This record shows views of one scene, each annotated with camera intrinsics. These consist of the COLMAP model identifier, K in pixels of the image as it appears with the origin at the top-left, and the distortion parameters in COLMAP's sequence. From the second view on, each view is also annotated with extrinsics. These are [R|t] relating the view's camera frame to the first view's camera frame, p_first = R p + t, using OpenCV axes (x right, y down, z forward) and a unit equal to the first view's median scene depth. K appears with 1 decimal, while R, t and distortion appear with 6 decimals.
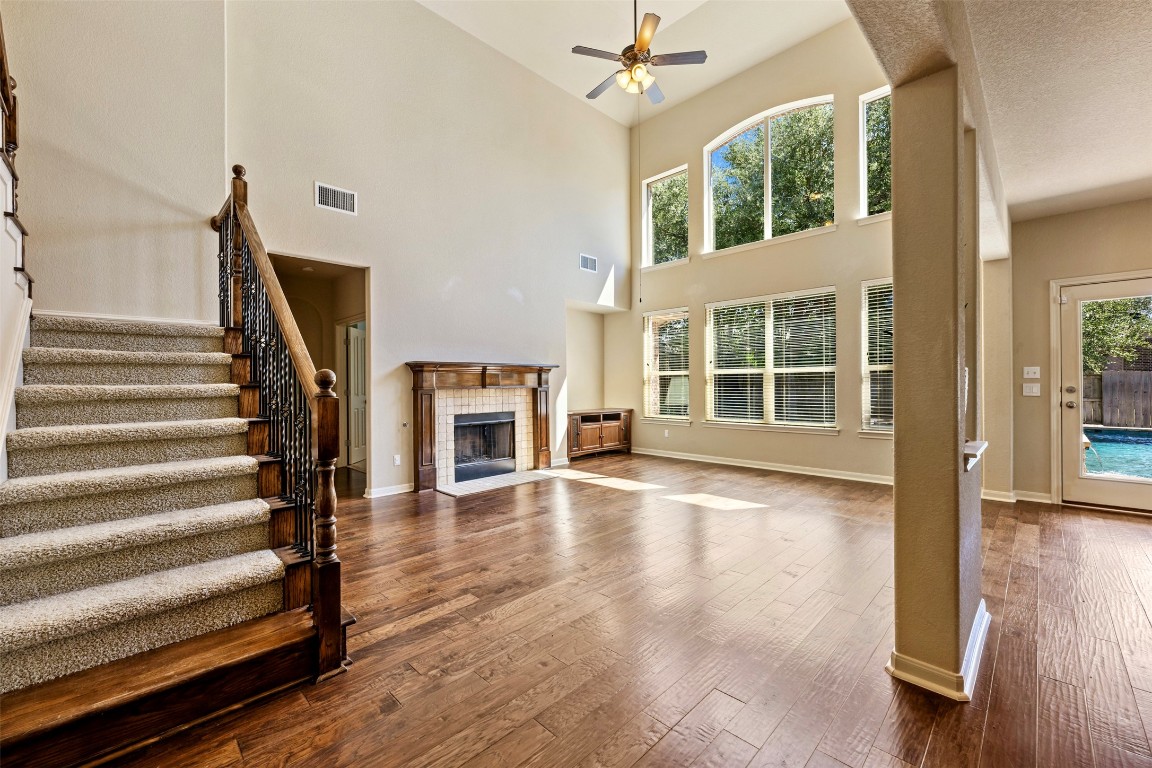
lens RADIAL K [[465.8, 0, 576.0], [0, 465.8, 384.0], [0, 0, 1]] dist [-0.000347, 0.000020]
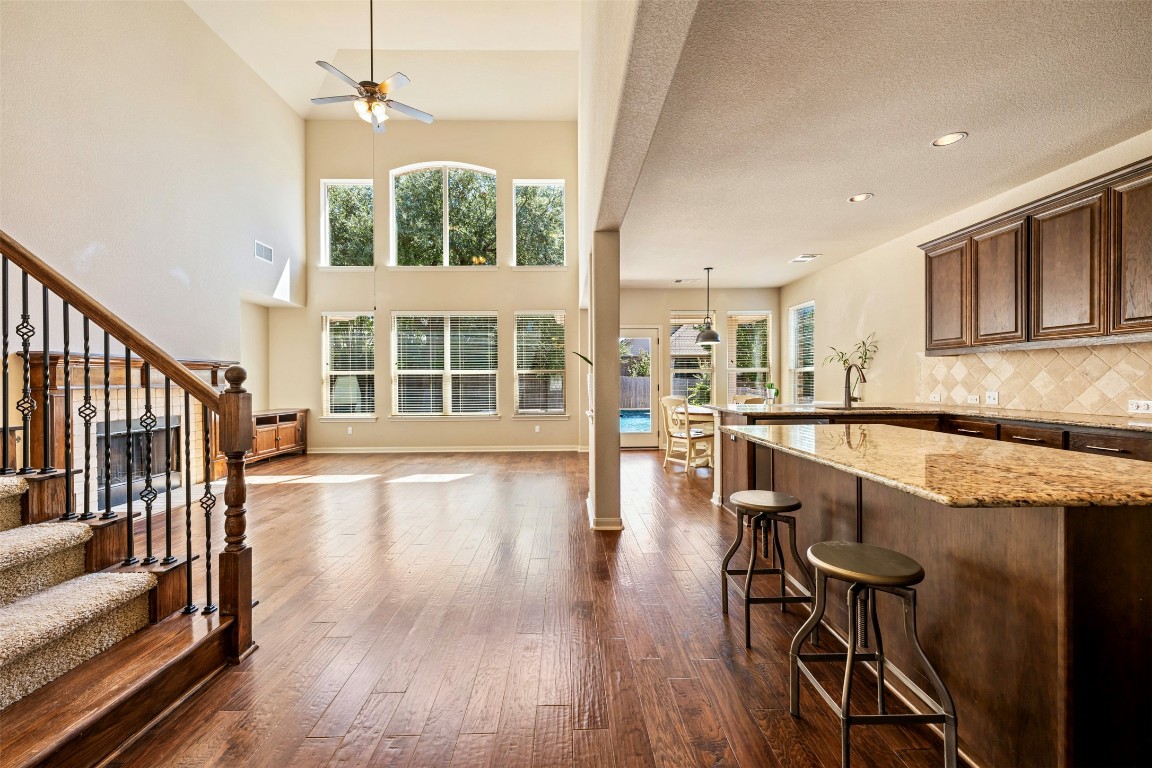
lens RADIAL K [[453.7, 0, 576.0], [0, 453.7, 384.0], [0, 0, 1]] dist [-0.000482, 0.000253]
pose [[0.688228, -0.000631, 0.725494, -0.220622], [0.000859, 1.000000, 0.000055, 0.002586], [-0.725494, 0.000585, 0.688228, -0.075070]]
